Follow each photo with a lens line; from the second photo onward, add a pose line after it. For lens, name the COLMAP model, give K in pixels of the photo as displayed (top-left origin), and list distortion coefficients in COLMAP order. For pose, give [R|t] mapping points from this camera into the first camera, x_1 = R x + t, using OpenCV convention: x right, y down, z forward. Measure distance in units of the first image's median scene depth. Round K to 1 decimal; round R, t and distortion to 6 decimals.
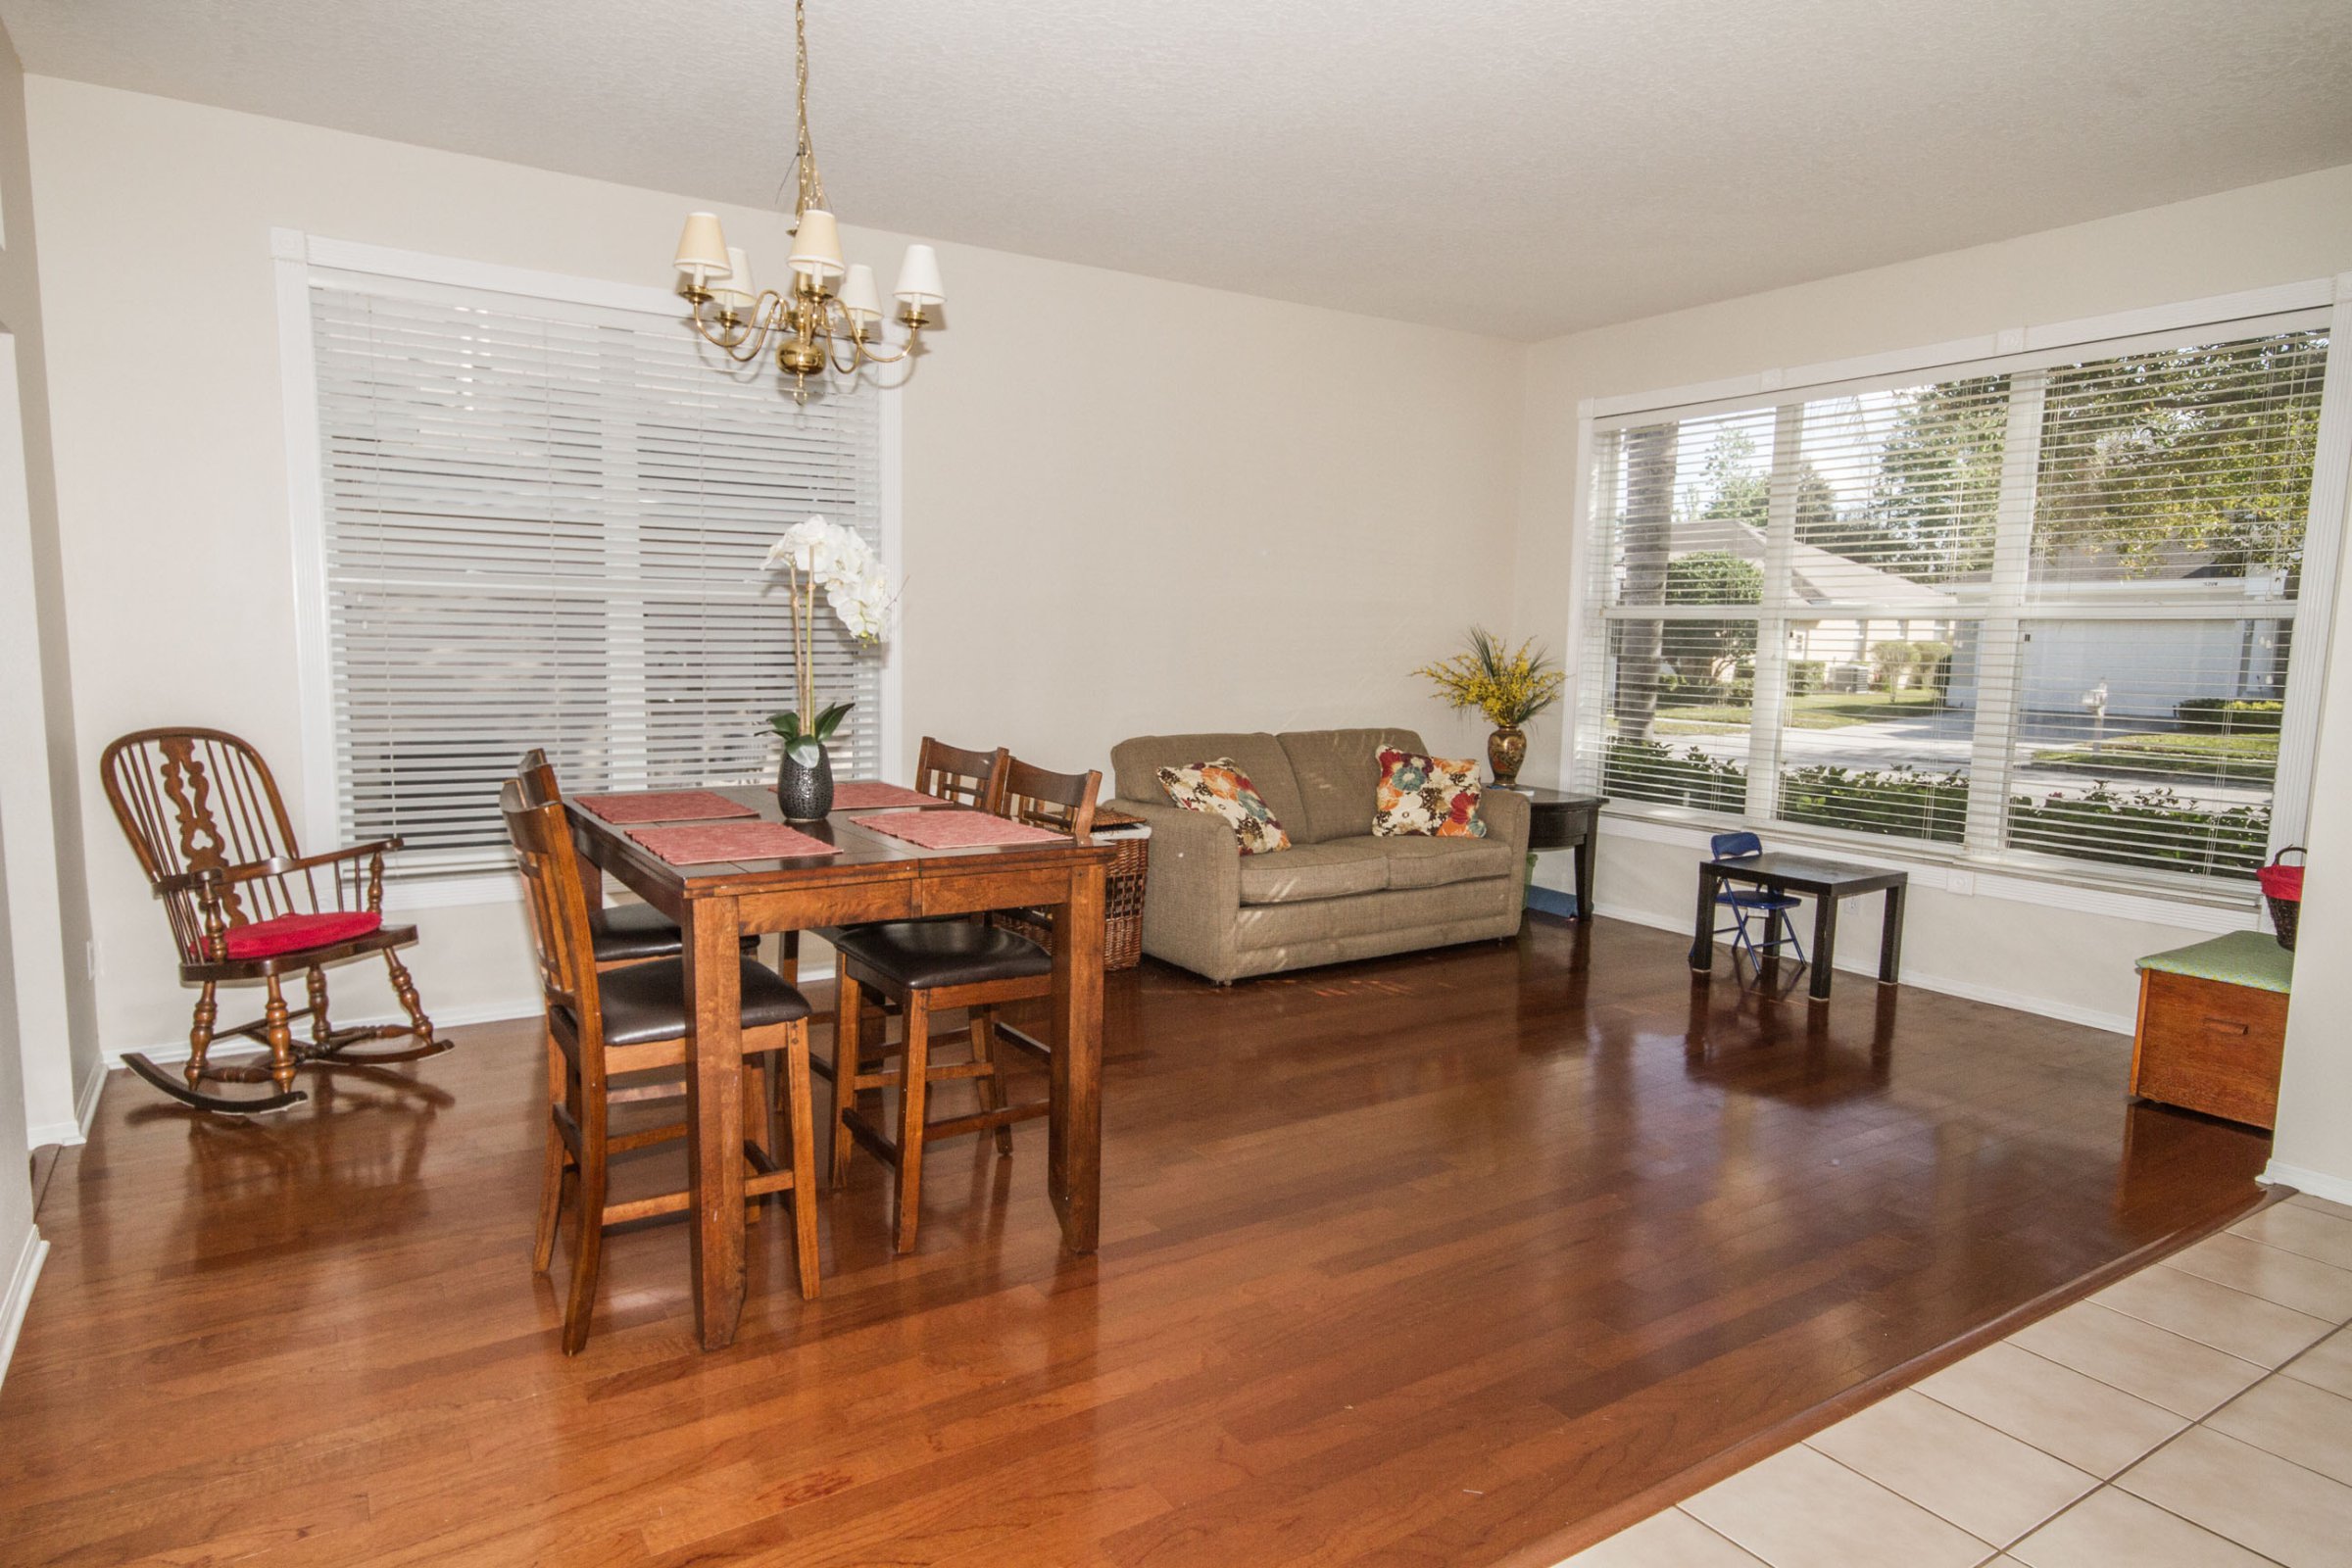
lens RADIAL K [[1343.8, 0, 1108.4], [0, 1343.8, 787.3], [0, 0, 1]] dist [0.000669, 0.001809]
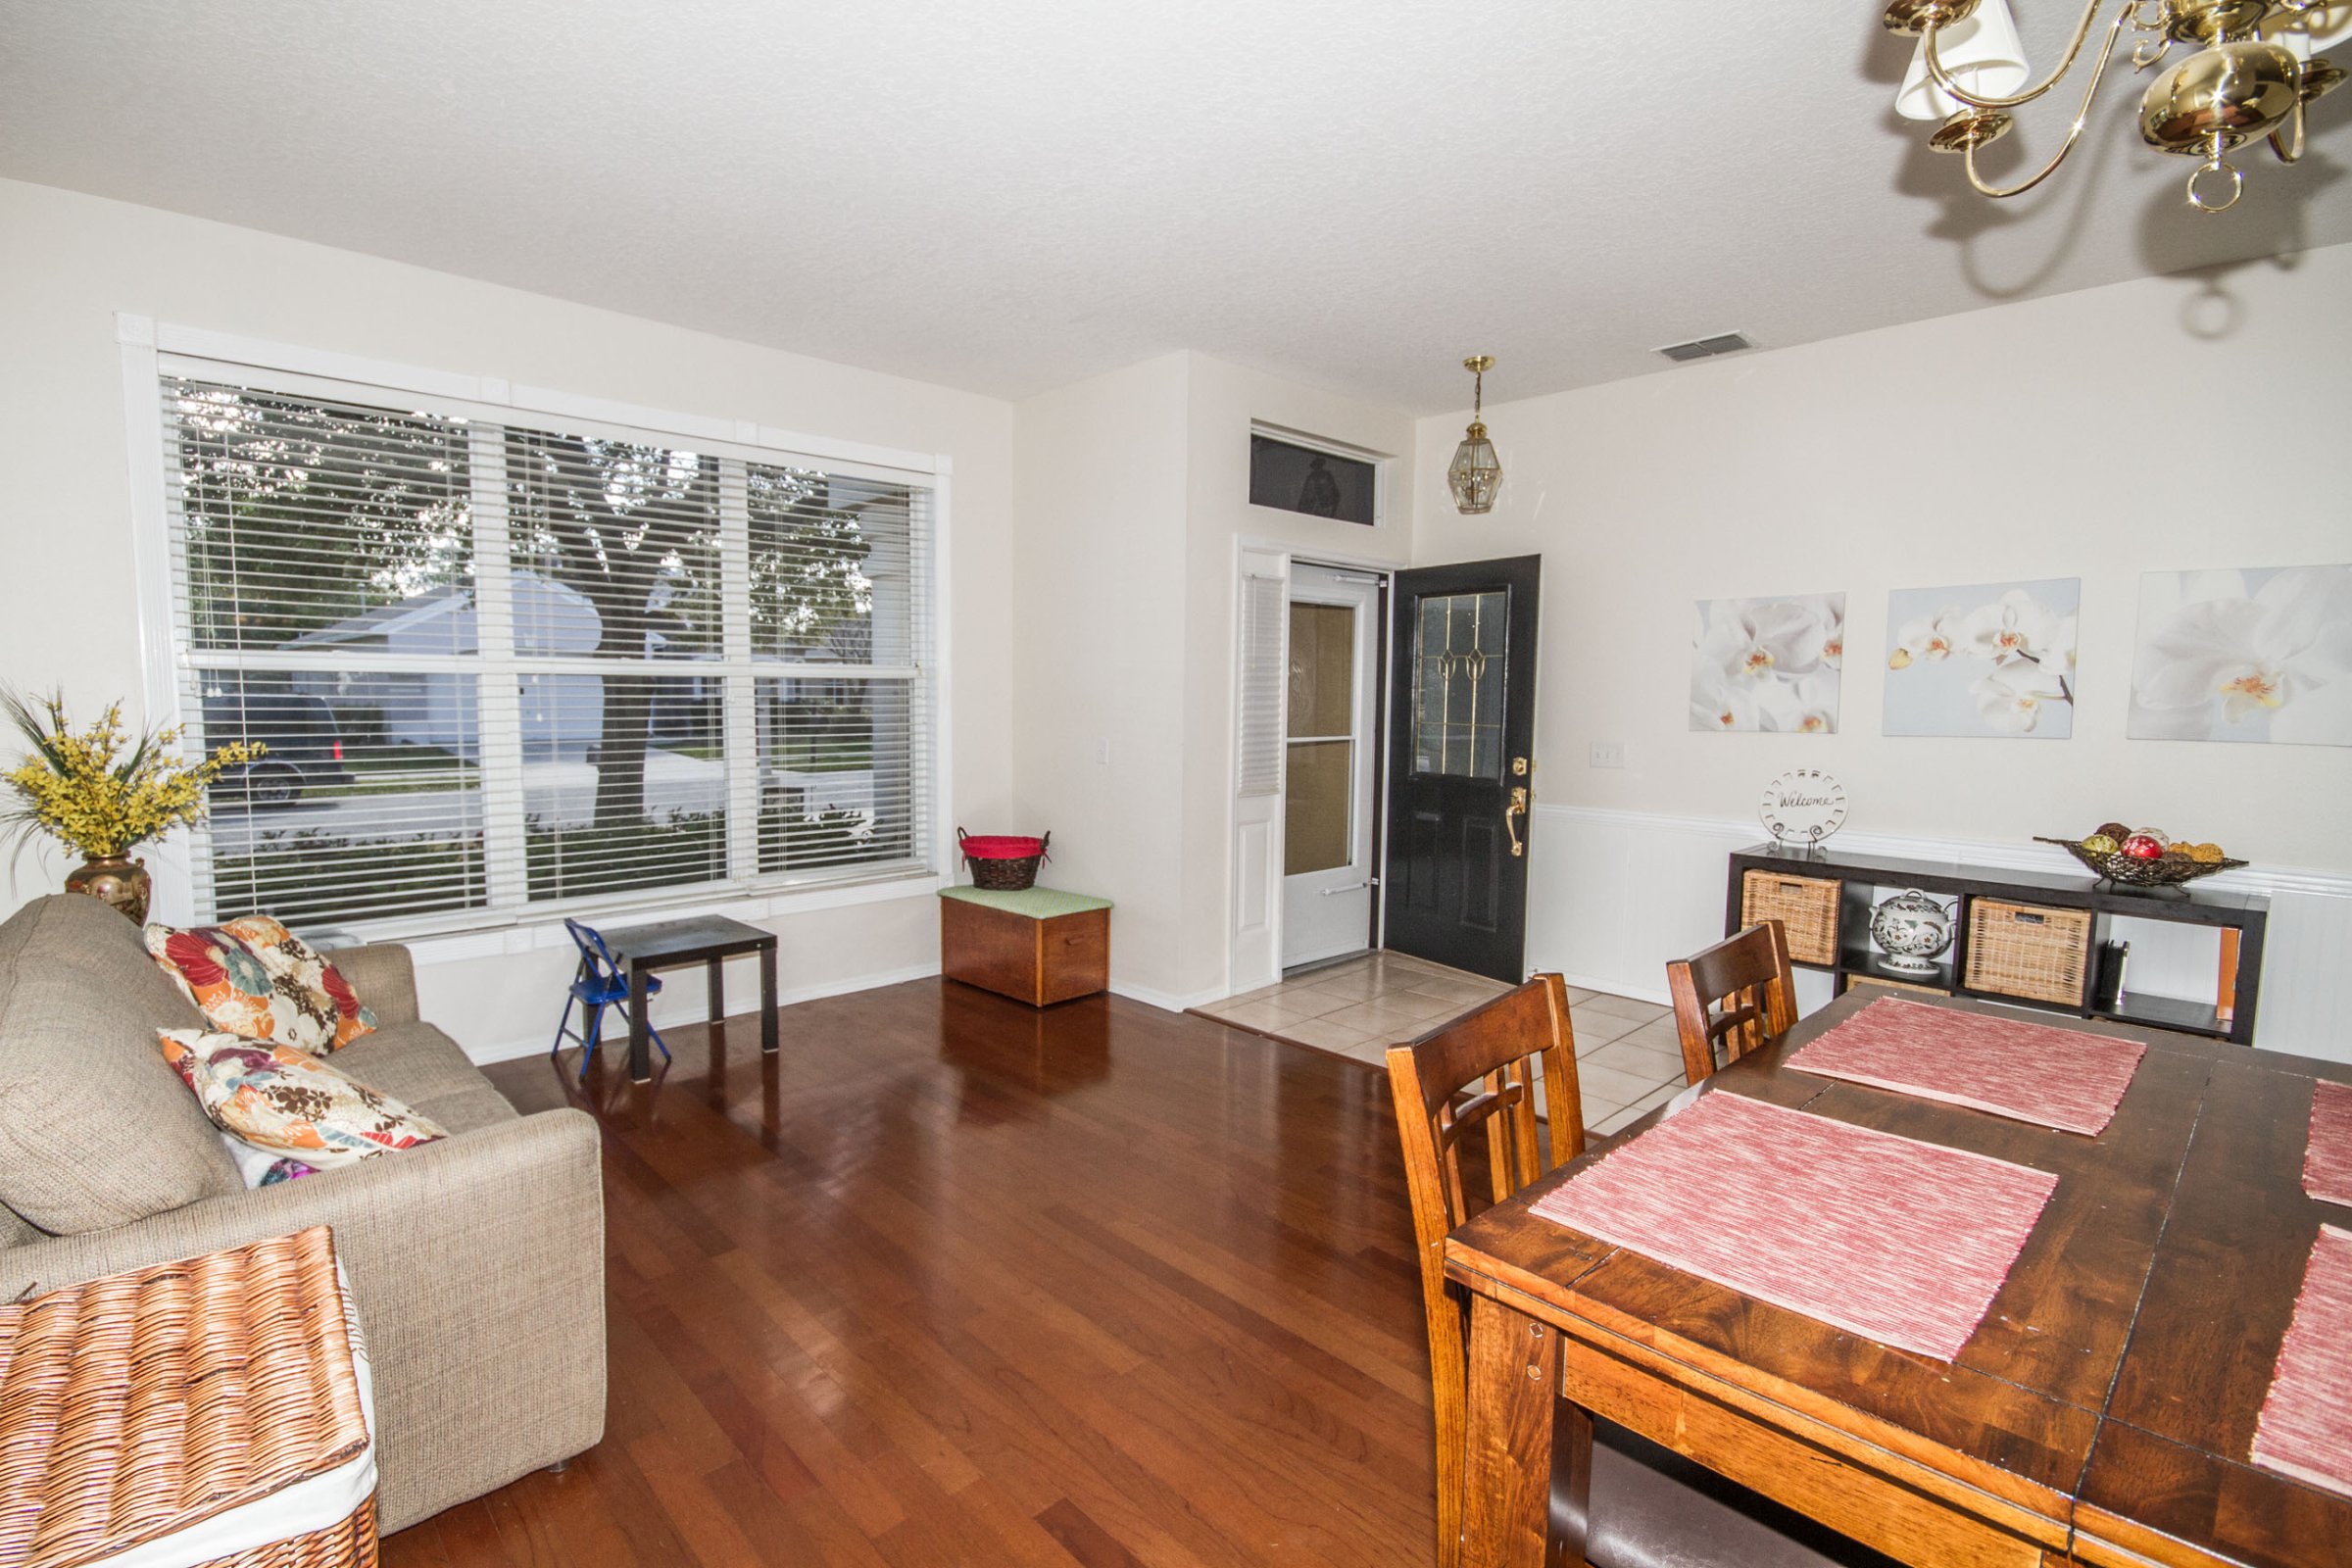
lens RADIAL K [[1094.7, 0, 1108.9], [0, 1094.7, 784.6], [0, 0, 1]] dist [-0.001124, 0.000463]
pose [[-0.183707, -0.109024, 0.976916, -0.265167], [0.100019, 0.986599, 0.128913, -0.104445], [-0.977879, 0.121392, -0.170341, 0.739160]]
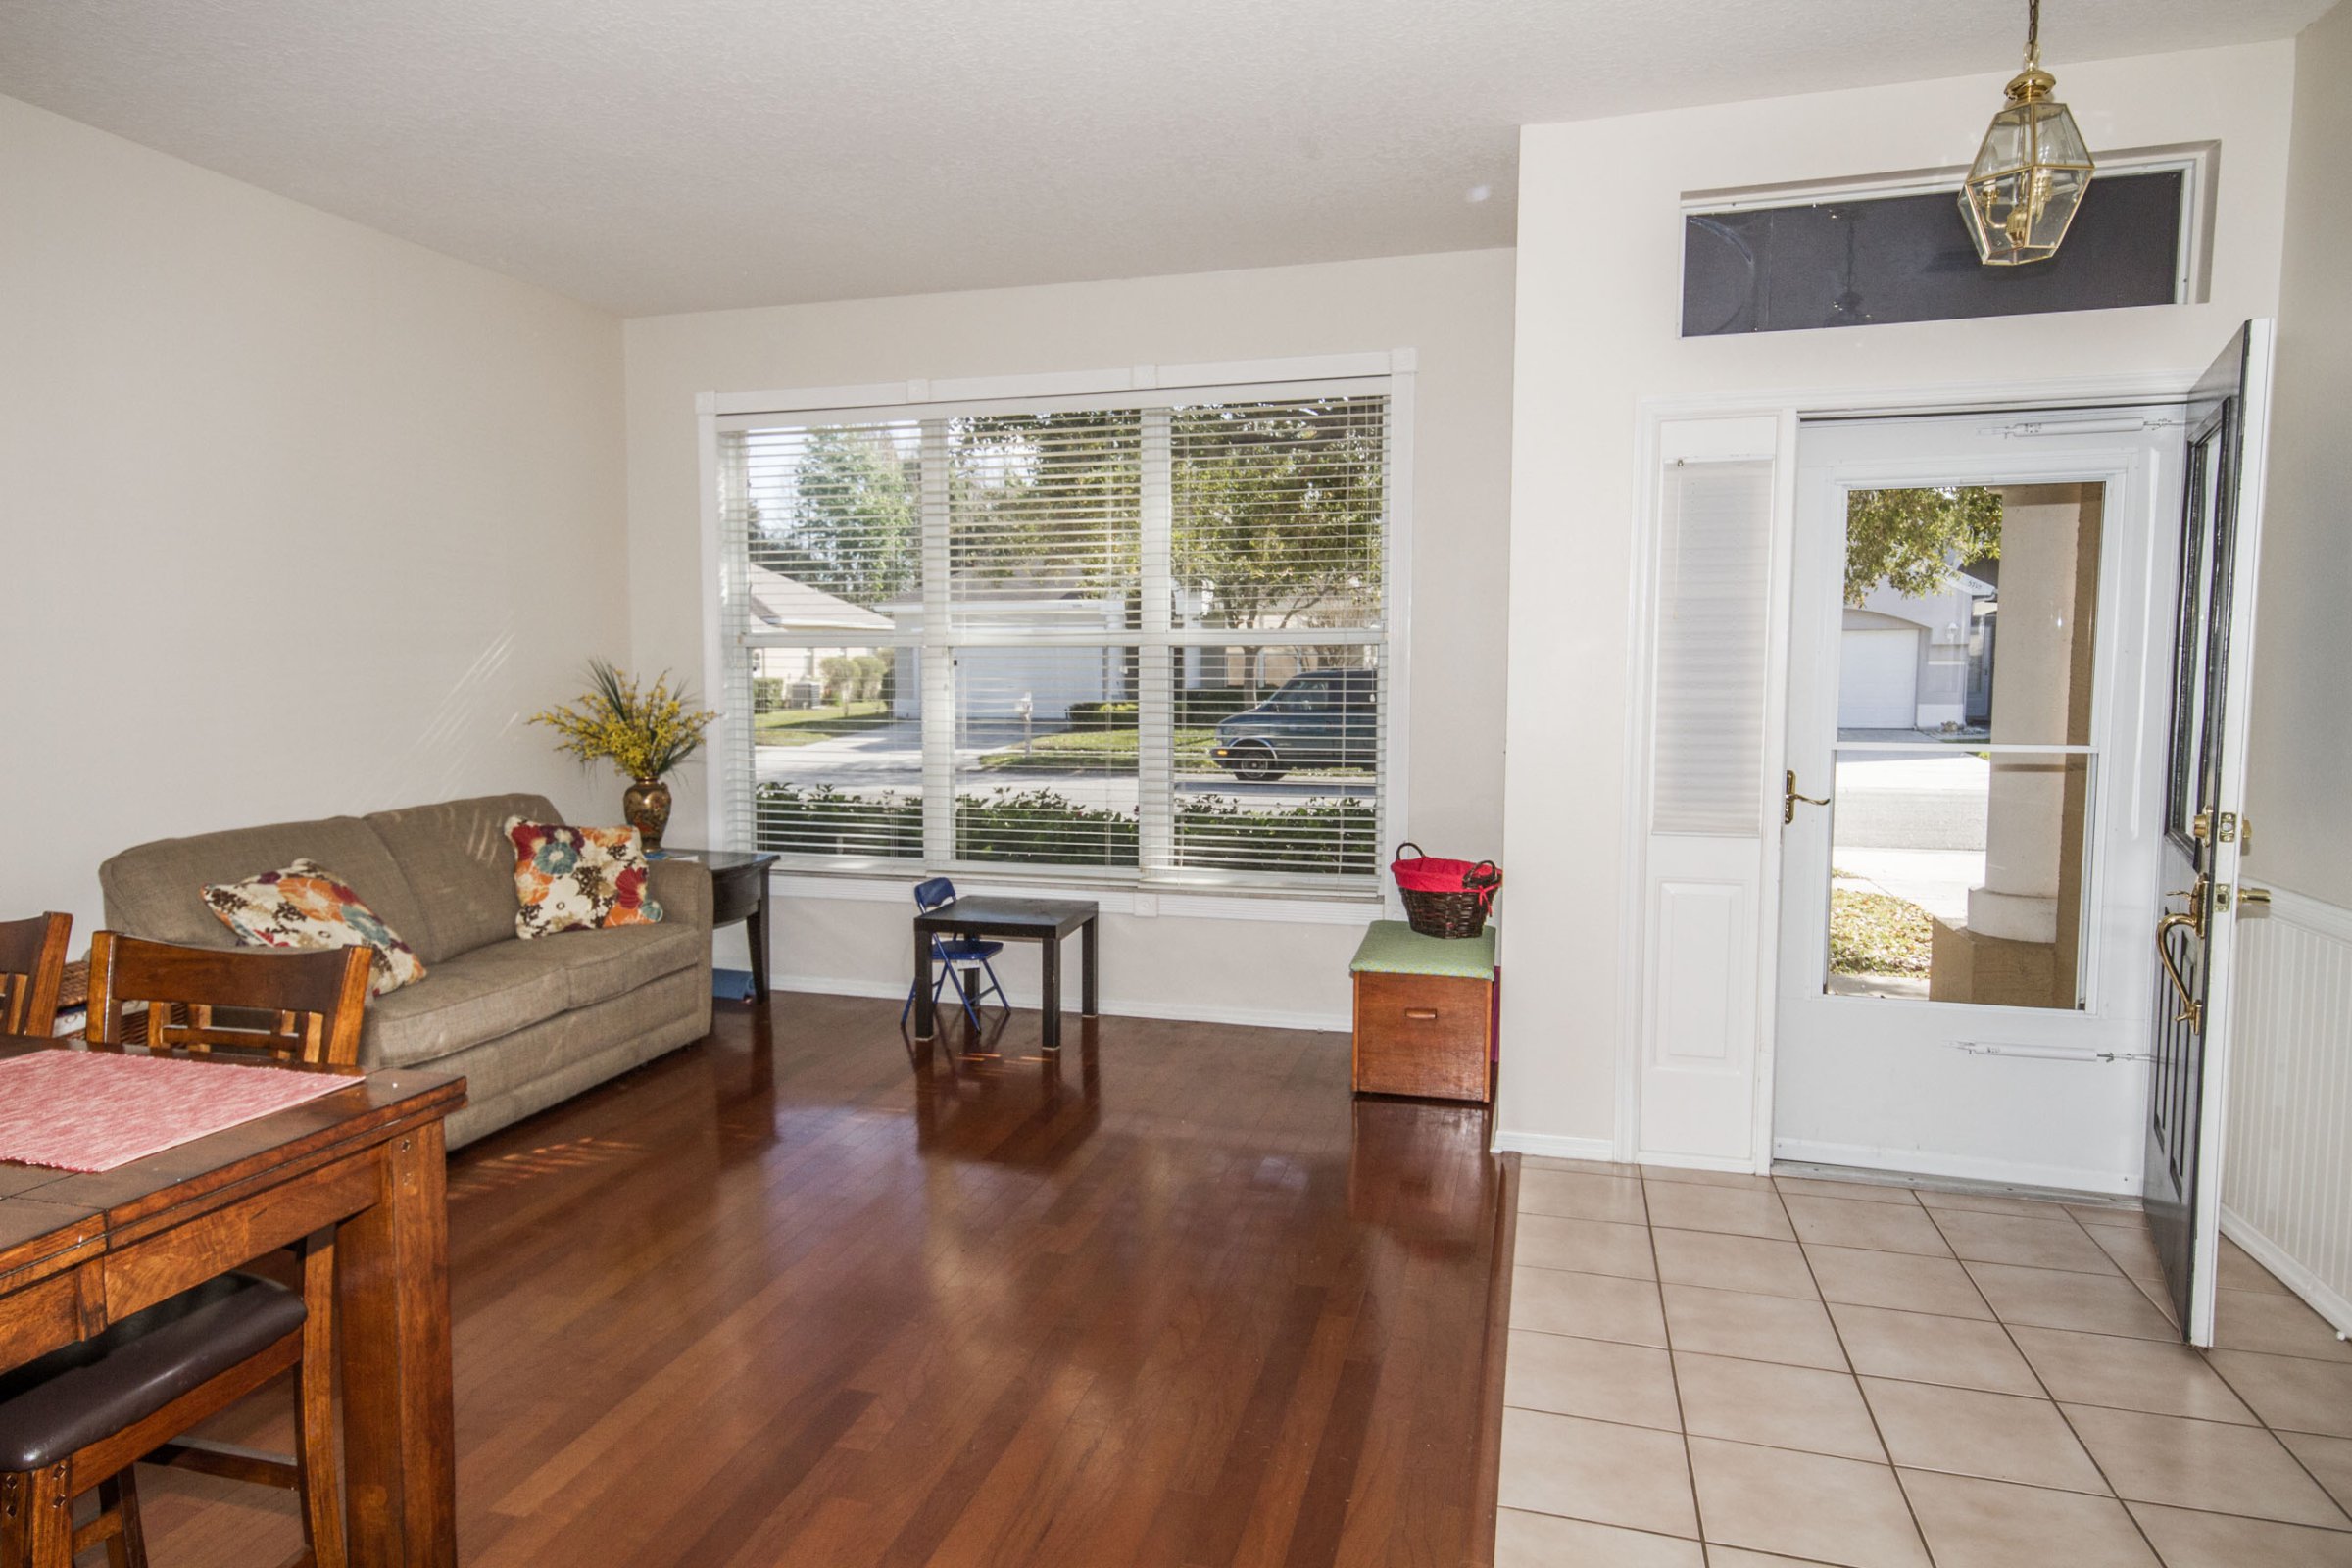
lens RADIAL K [[1452.3, 0, 1099.6], [0, 1452.3, 777.7], [0, 0, 1]] dist [0.010088, 0.007261]
pose [[0.750358, -0.071888, 0.657111, -0.089028], [0.090287, 0.995899, 0.005852, -0.029700], [-0.654837, 0.054938, 0.753771, 0.167255]]
